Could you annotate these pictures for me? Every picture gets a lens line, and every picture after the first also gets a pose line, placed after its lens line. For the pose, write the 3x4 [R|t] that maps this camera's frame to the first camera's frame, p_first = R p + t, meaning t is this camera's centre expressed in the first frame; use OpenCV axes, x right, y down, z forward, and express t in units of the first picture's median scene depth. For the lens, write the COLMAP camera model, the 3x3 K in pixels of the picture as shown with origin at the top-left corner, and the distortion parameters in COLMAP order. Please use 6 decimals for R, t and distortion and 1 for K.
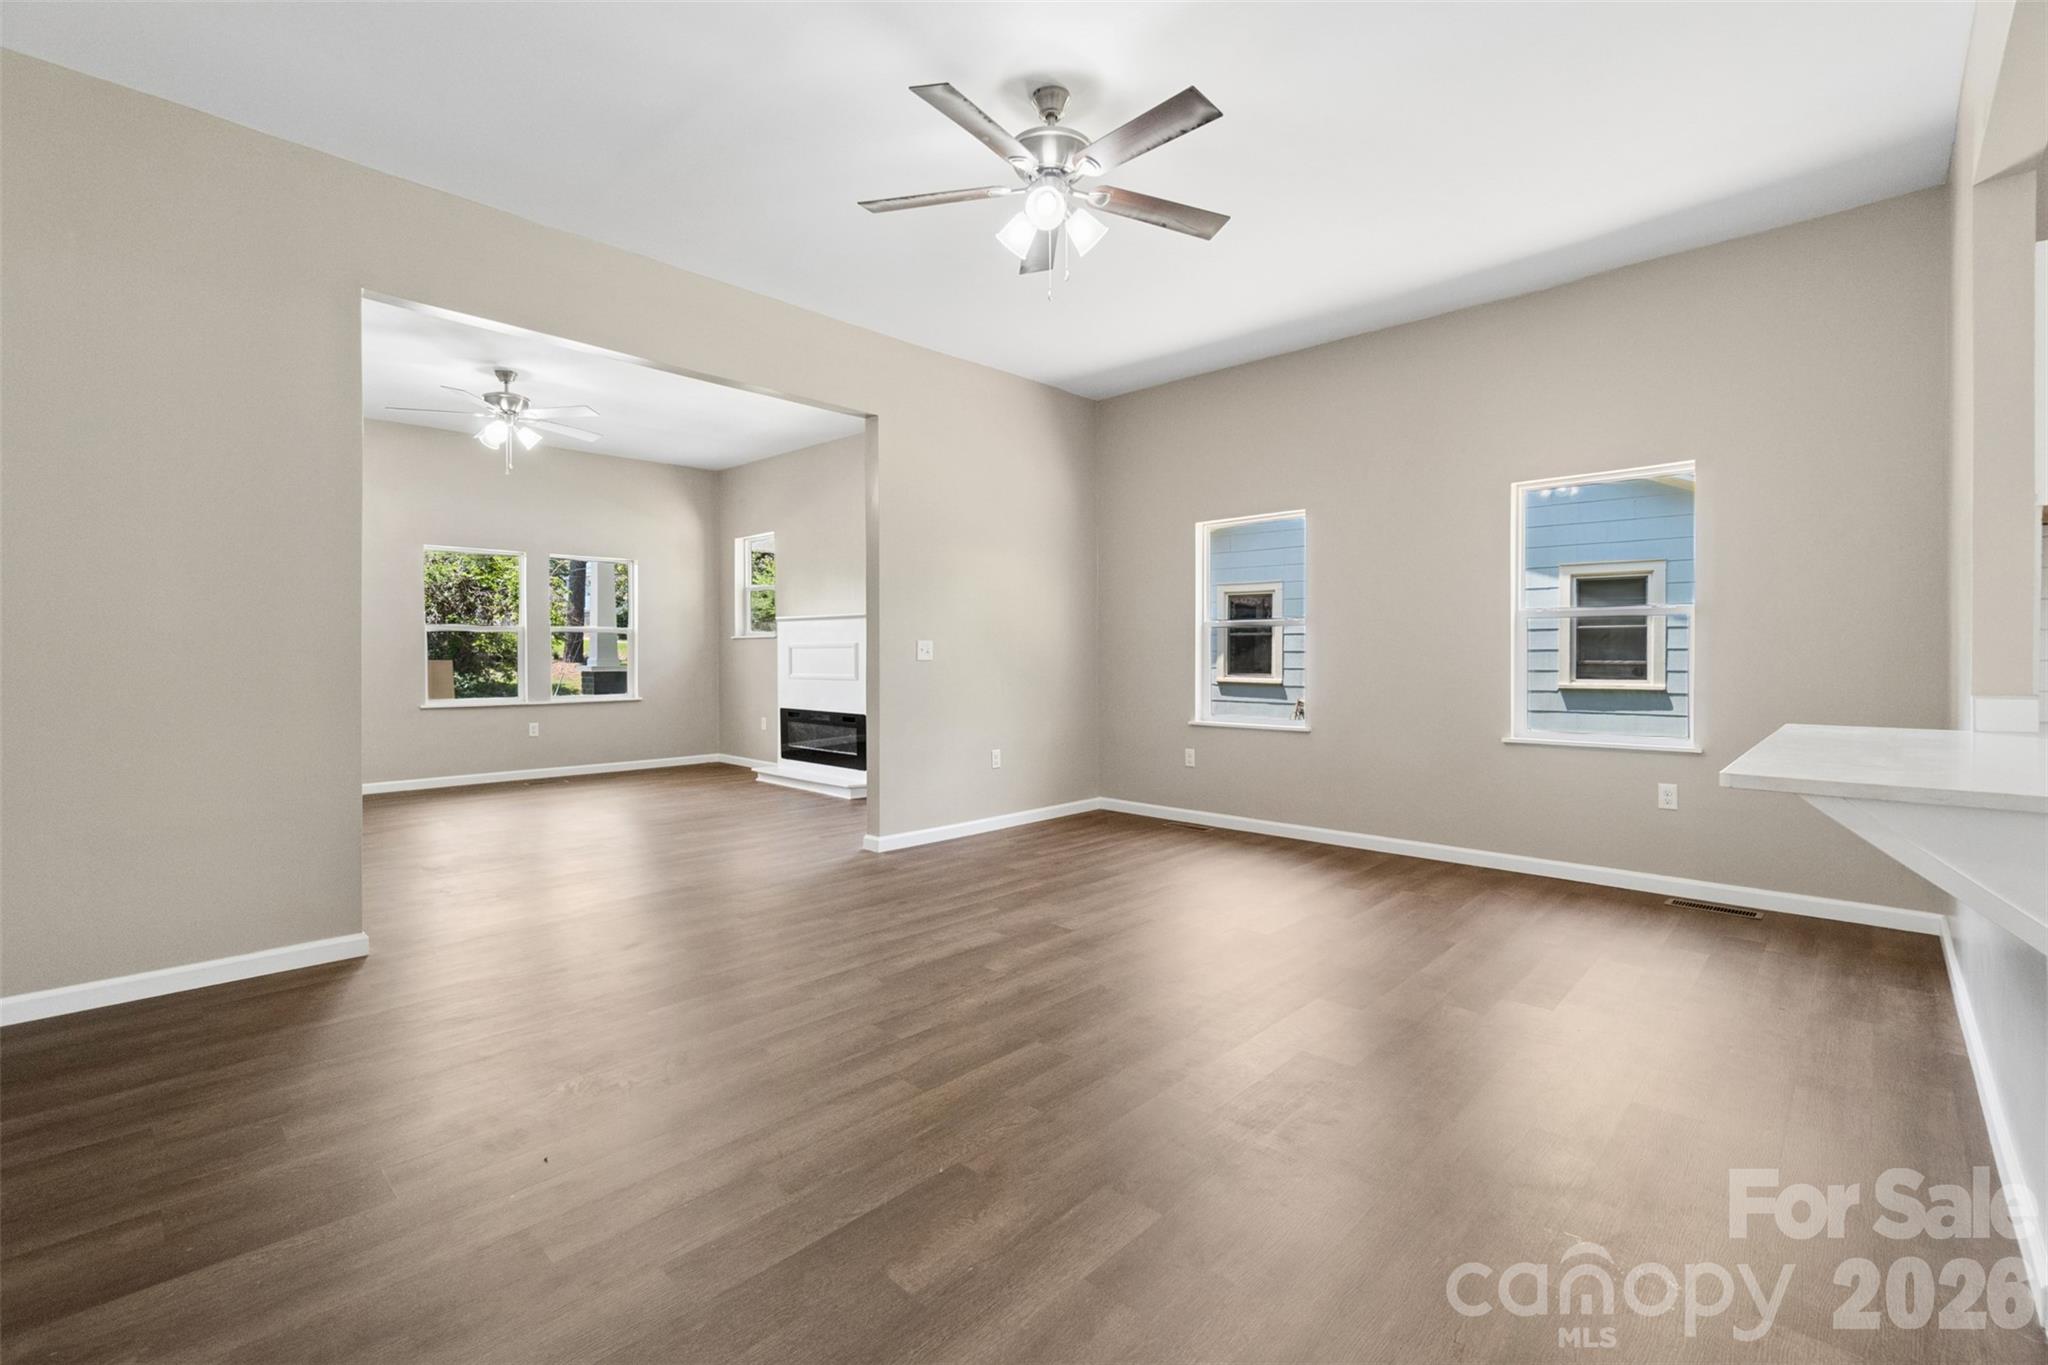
lens RADIAL K [[887.5, 0, 1021.7], [0, 887.5, 660.2], [0, 0, 1]] dist [-0.001680, 0.000410]
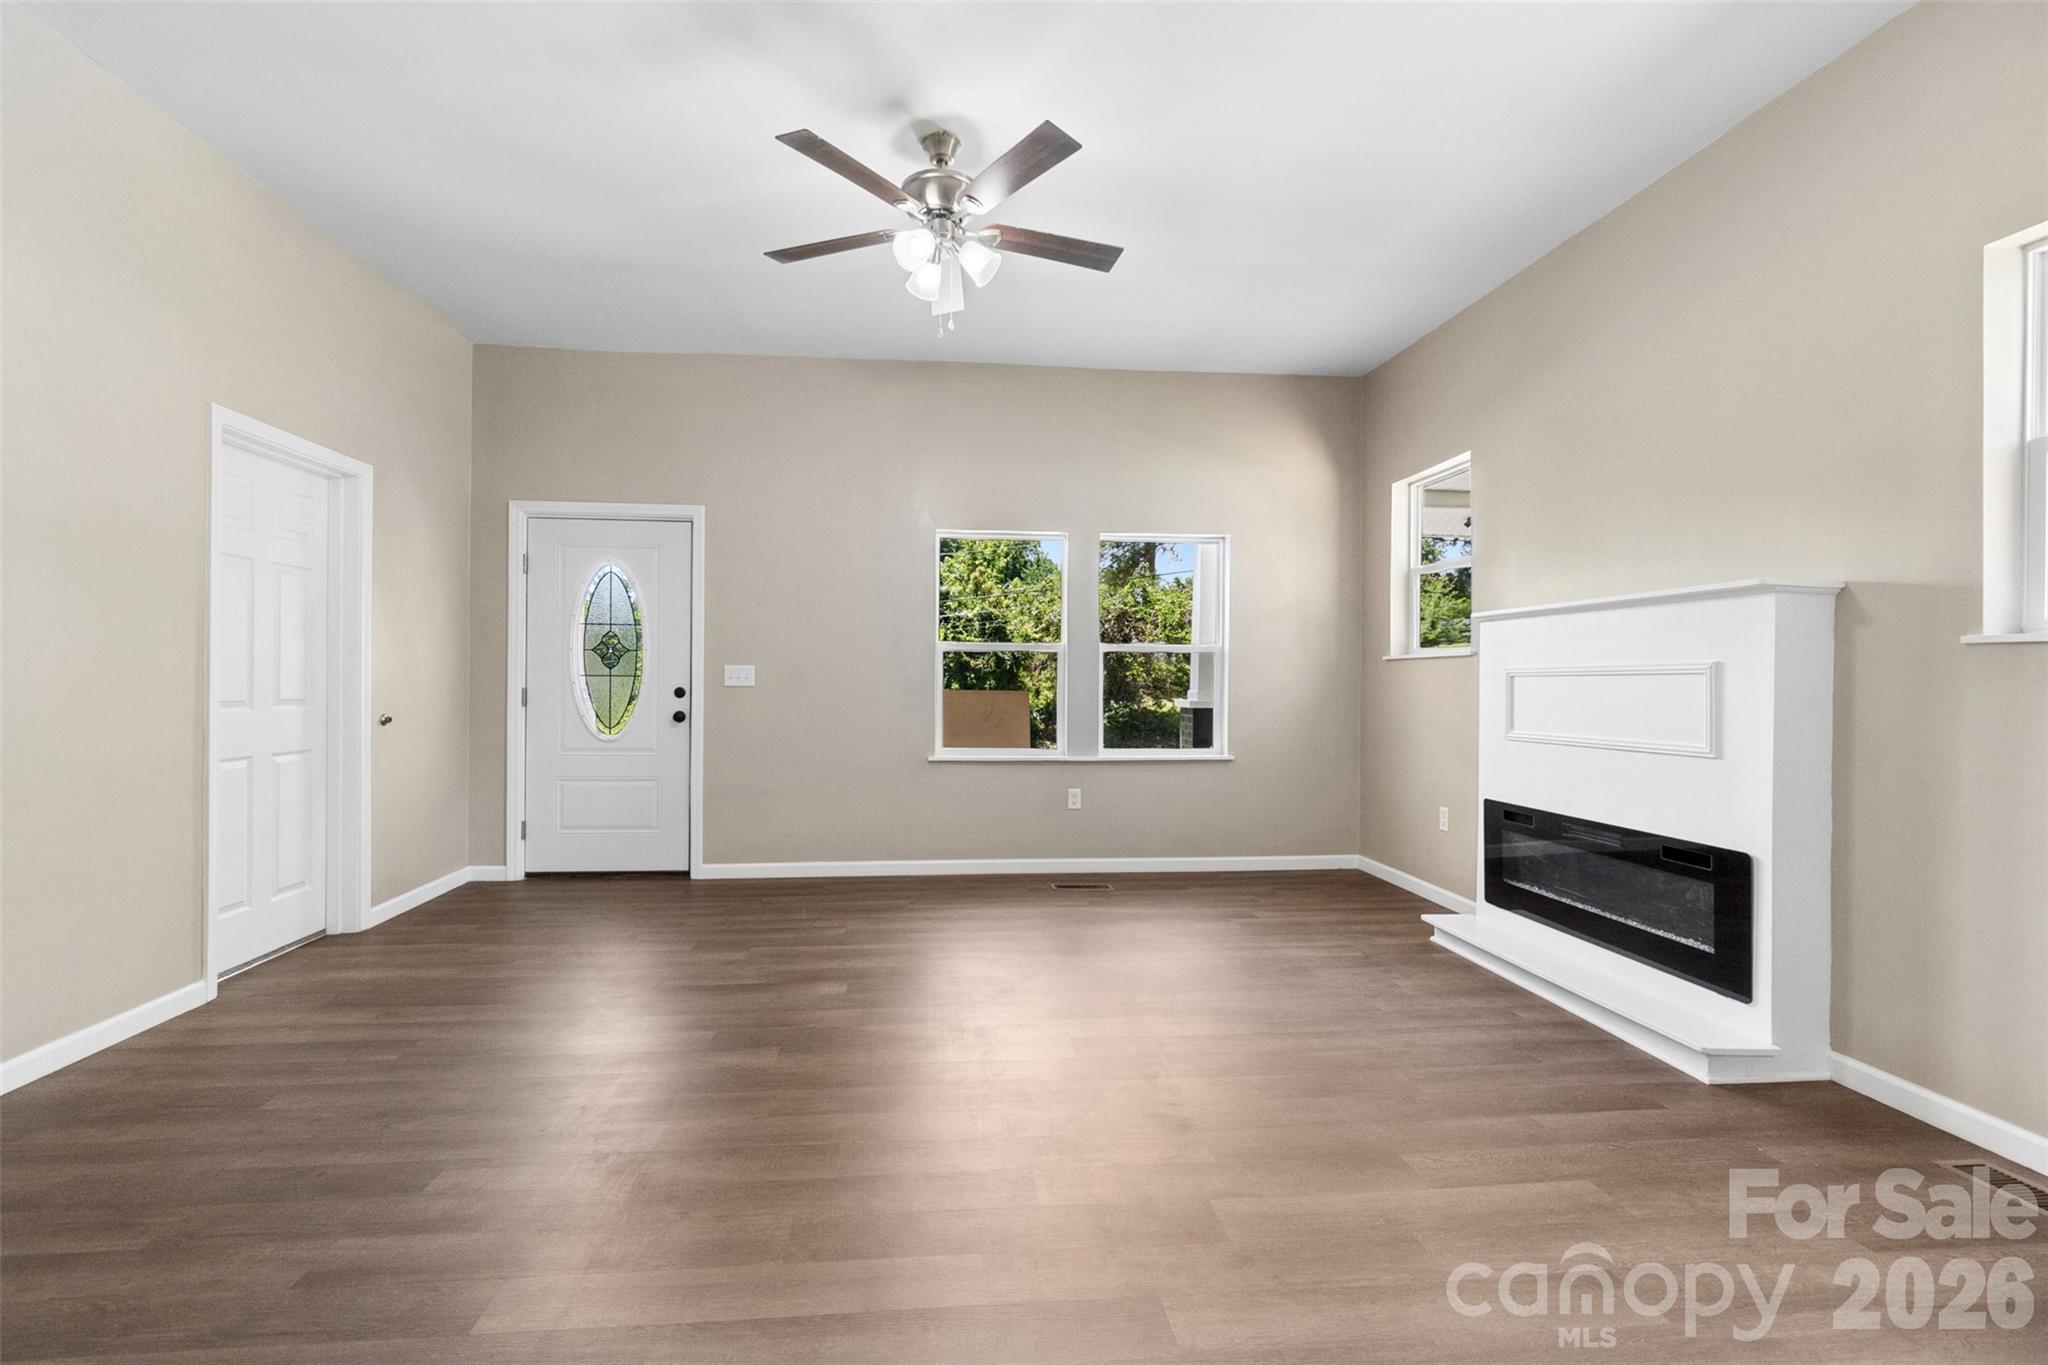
lens RADIAL K [[885.3, 0, 1011.3], [0, 885.3, 683.9], [0, 0, 1]] dist [0.000699, 0.000560]
pose [[0.756622, 0.007950, -0.653804, -0.151276], [-0.012221, 0.999923, -0.001984, -0.005485], [0.653738, 0.009491, 0.756661, 0.460579]]
